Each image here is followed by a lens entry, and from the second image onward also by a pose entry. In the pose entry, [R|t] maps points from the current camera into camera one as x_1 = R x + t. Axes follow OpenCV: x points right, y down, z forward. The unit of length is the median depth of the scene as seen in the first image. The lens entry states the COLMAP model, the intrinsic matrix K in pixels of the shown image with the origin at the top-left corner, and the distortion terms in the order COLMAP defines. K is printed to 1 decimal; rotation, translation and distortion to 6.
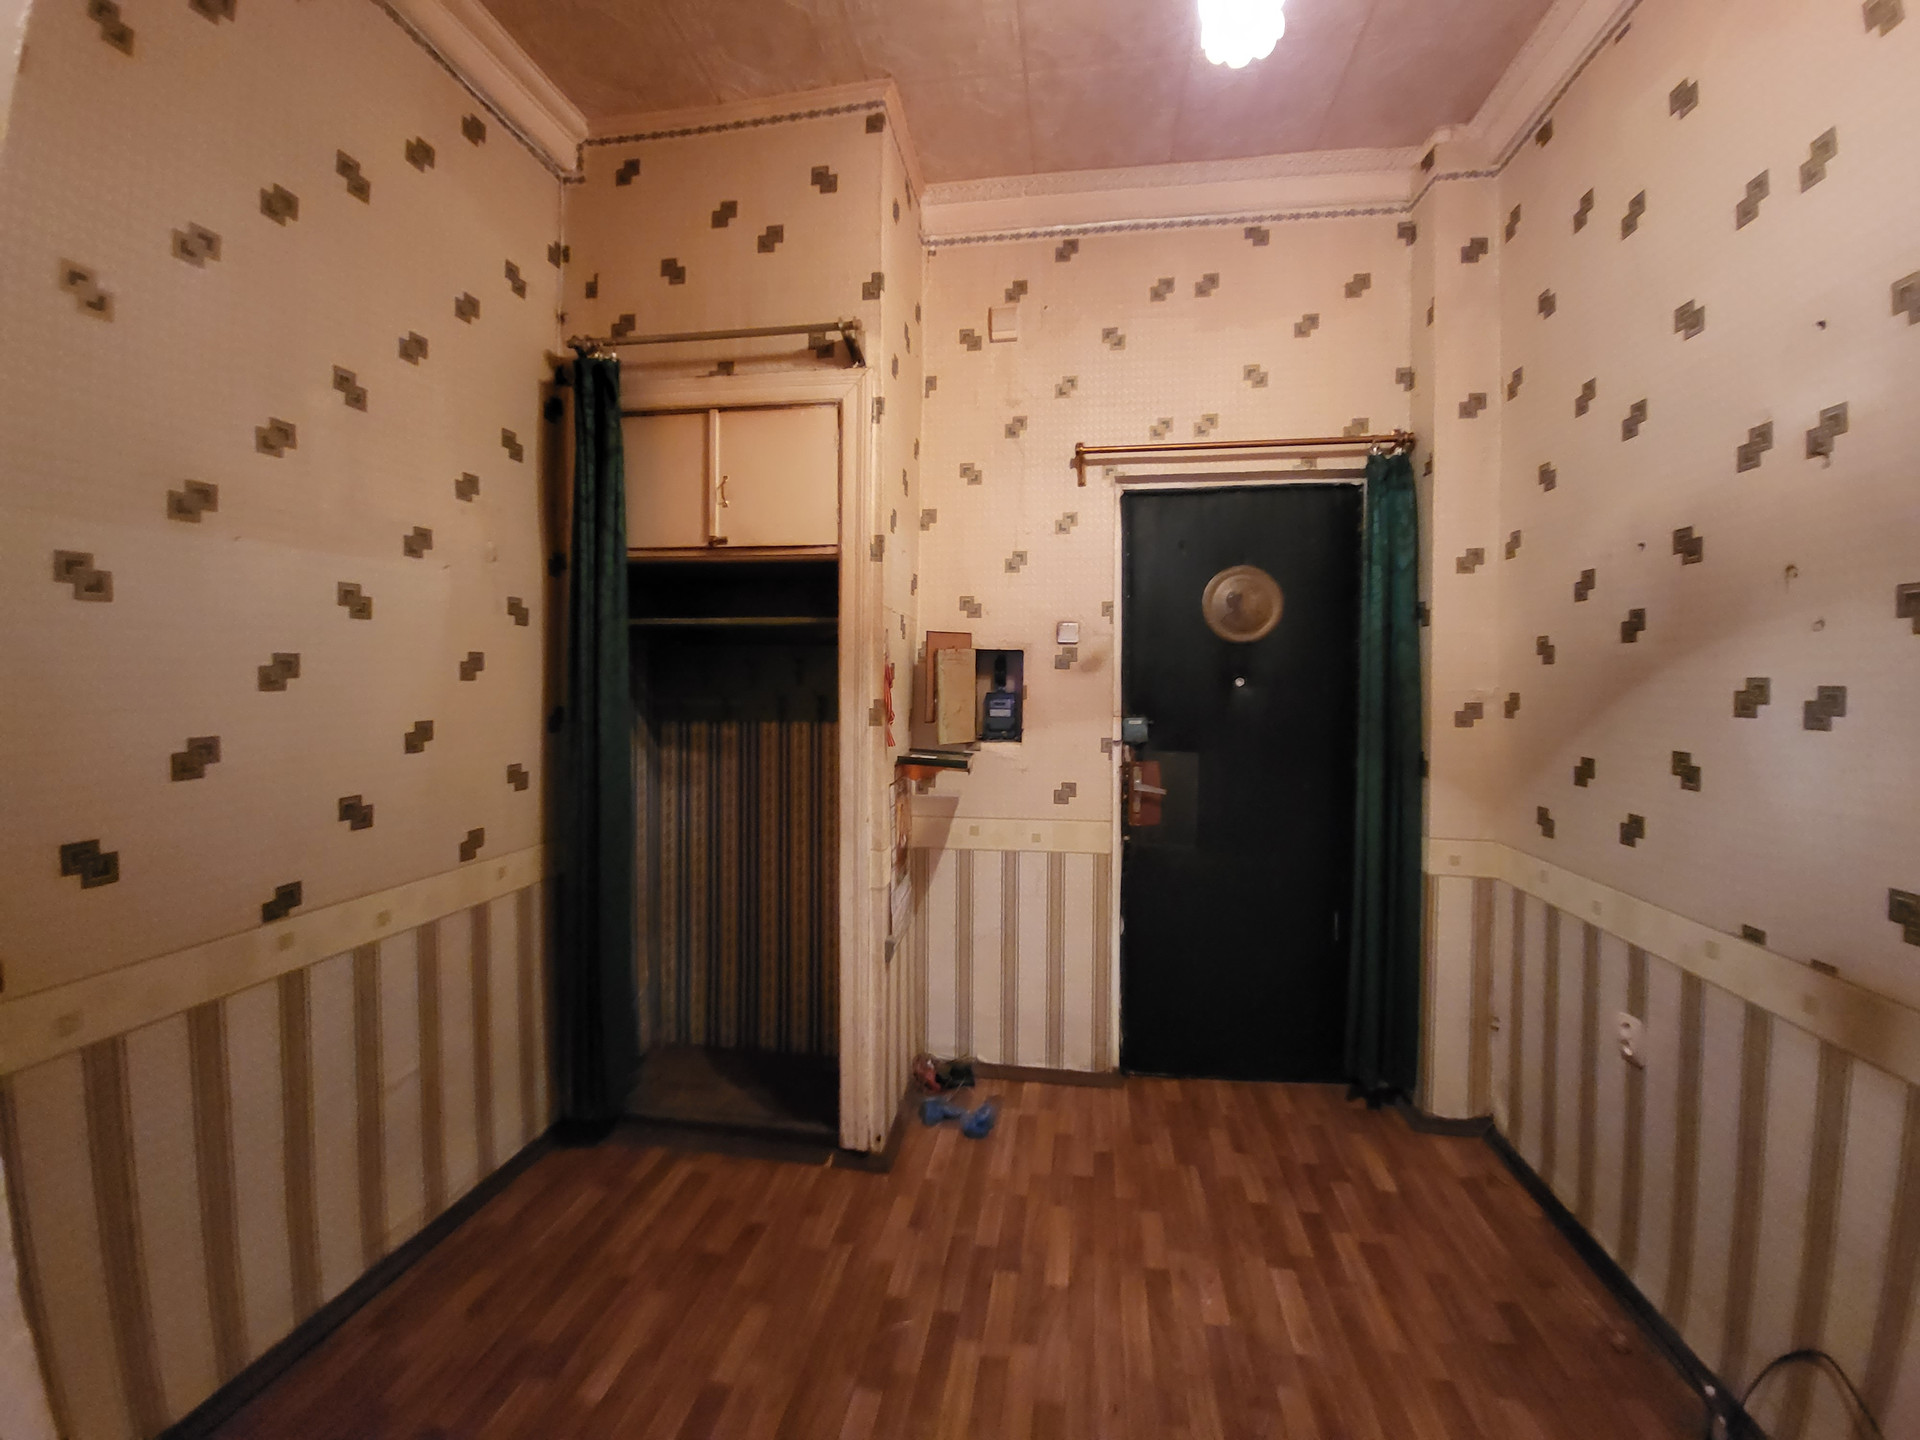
lens RADIAL K [[760.6, 0, 975.8], [0, 760.6, 686.4], [0, 0, 1]] dist [-0.003606, -0.008704]
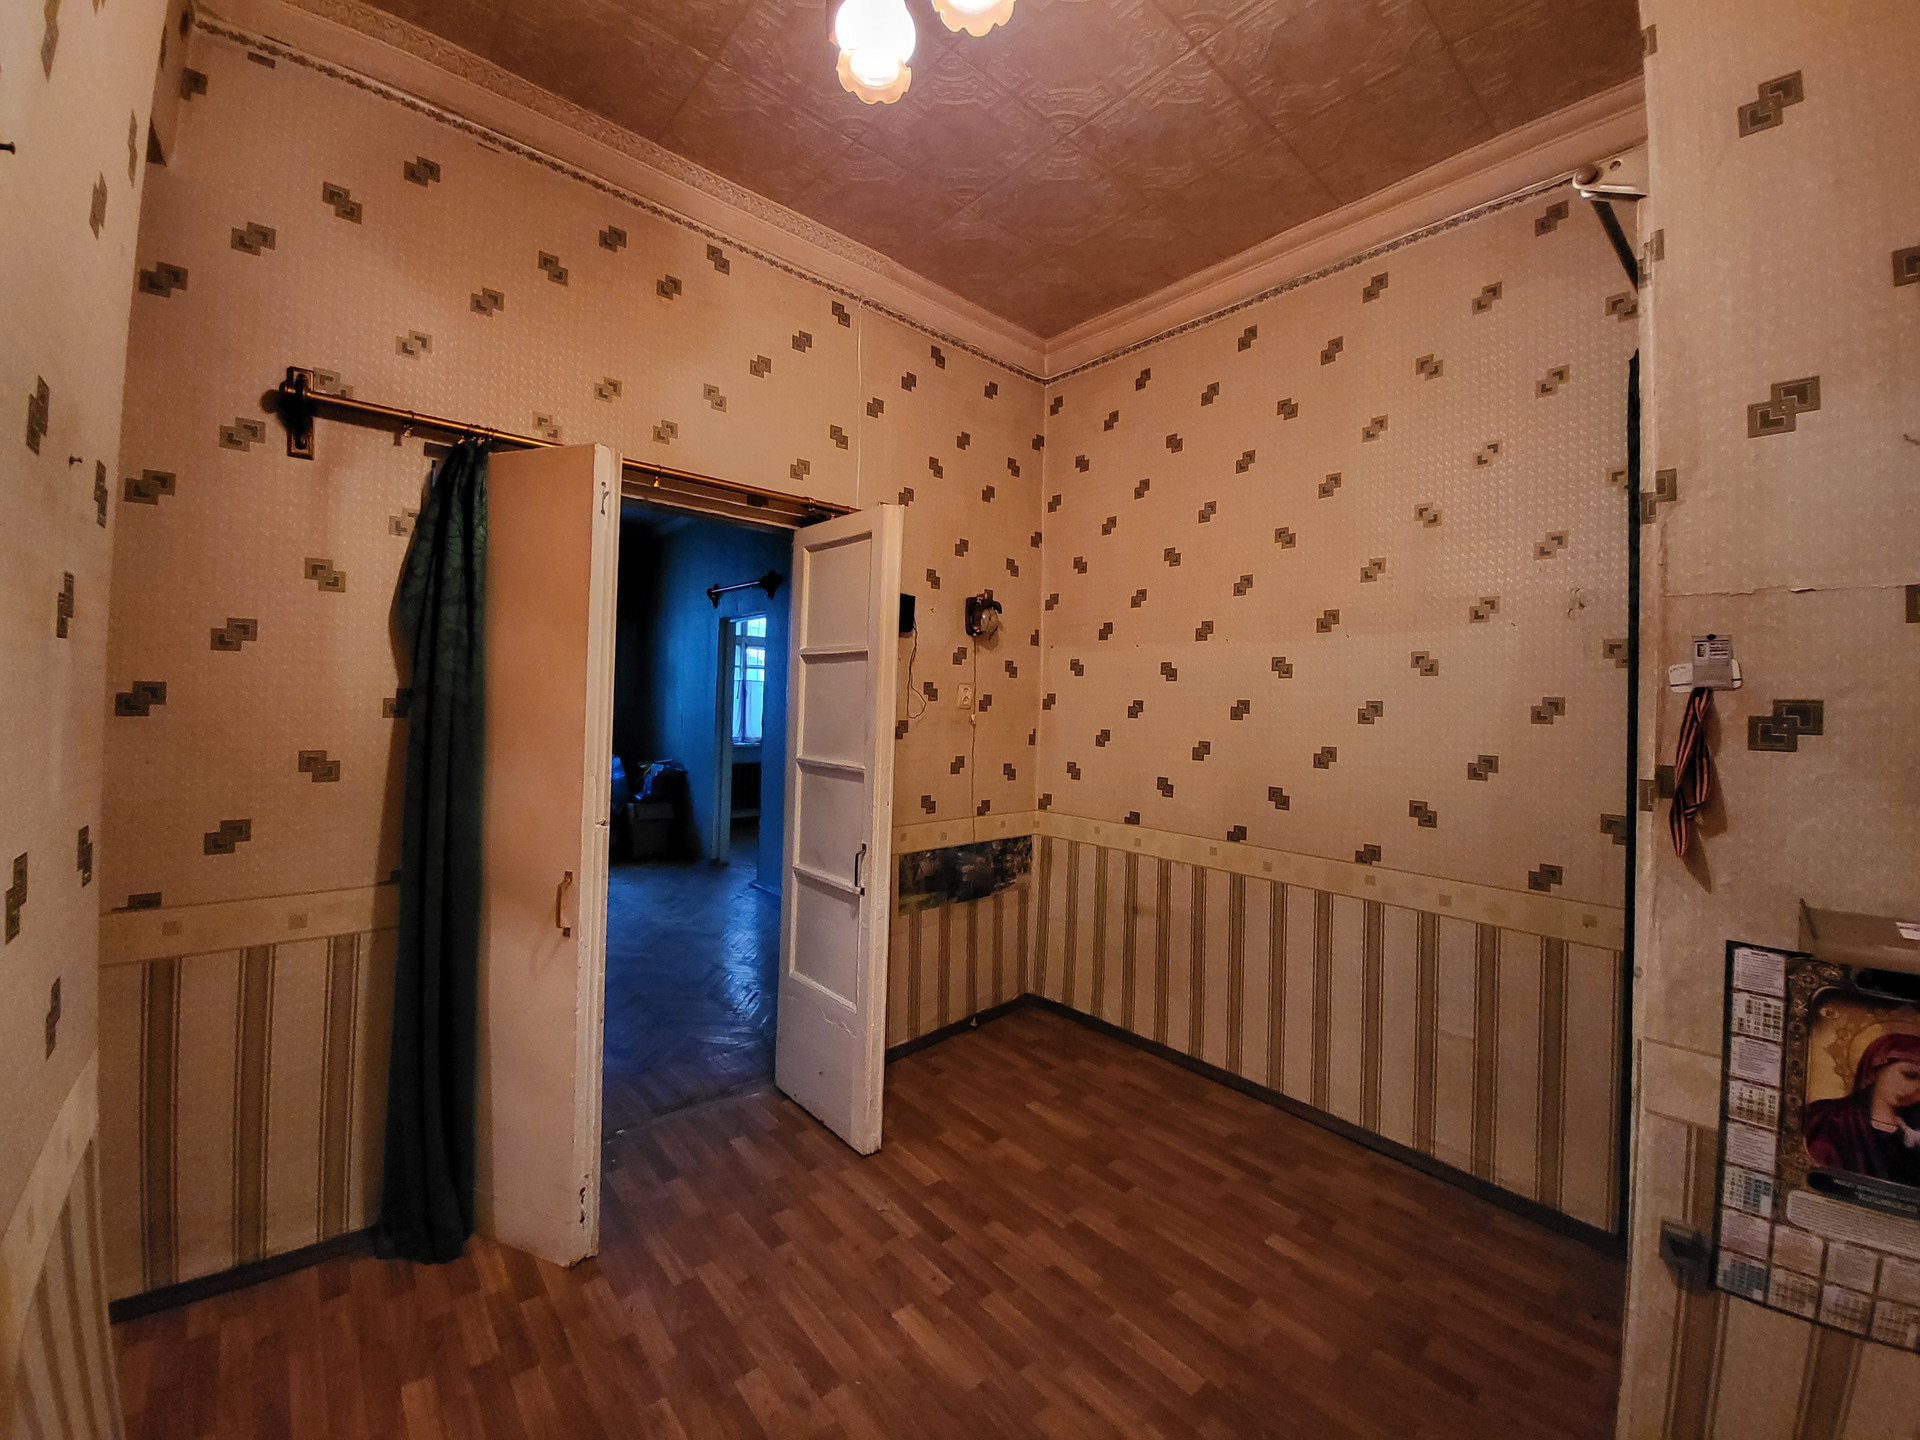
lens RADIAL K [[760.6, 0, 978.2], [0, 760.6, 687.4], [0, 0, 1]] dist [-0.003606, -0.008704]
pose [[-0.642030, -0.034180, -0.765918, 0.530635], [-0.036996, 0.999223, -0.013579, -0.019645], [0.765787, 0.019618, -0.642795, 1.076706]]
